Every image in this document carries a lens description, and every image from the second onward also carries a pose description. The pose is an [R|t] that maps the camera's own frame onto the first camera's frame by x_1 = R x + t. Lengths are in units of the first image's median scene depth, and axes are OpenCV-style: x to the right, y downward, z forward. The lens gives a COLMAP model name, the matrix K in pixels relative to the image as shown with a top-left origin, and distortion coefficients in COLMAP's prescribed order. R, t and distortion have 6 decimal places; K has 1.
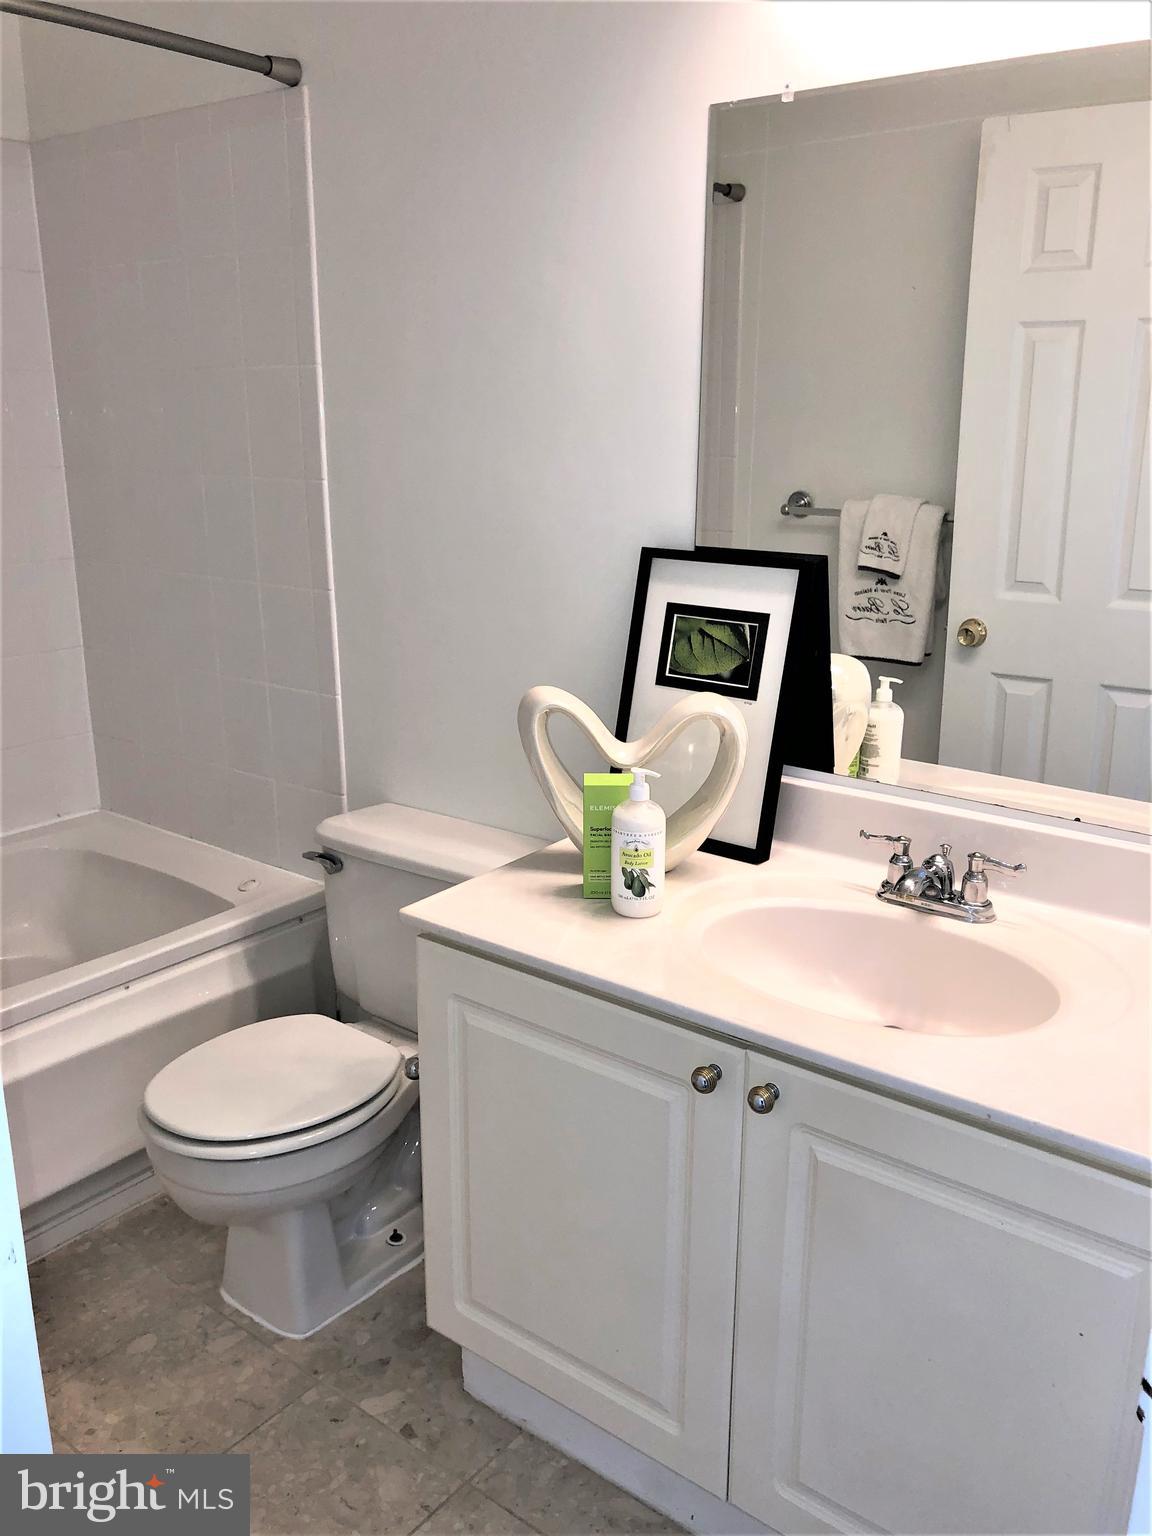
lens RADIAL K [[1252.7, 0, 585.1], [0, 1252.7, 765.3], [0, 0, 1]] dist [0.041140, -0.064786]
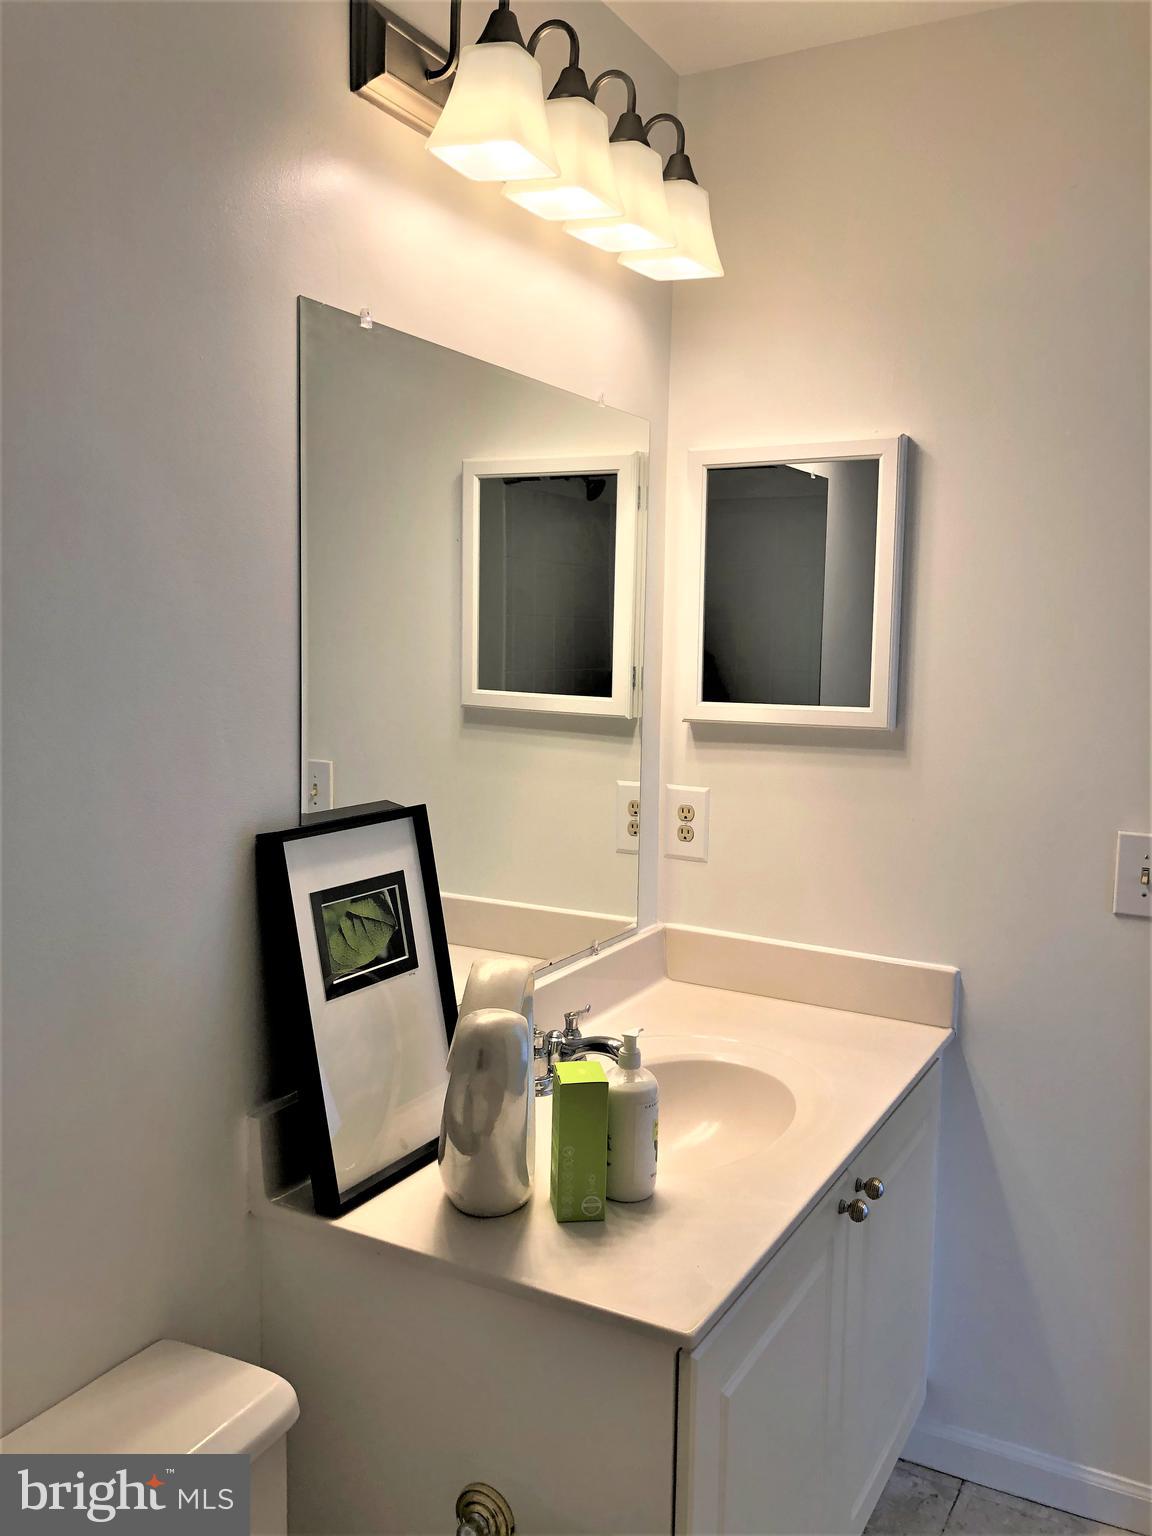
lens RADIAL K [[1252.7, 0, 585.1], [0, 1252.7, 765.3], [0, 0, 1]] dist [0.041140, -0.064786]
pose [[-0.142380, -0.113076, 0.983332, -0.724589], [0.251947, 0.956591, 0.146481, -0.283313], [-0.957210, 0.268603, -0.107711, 0.928272]]
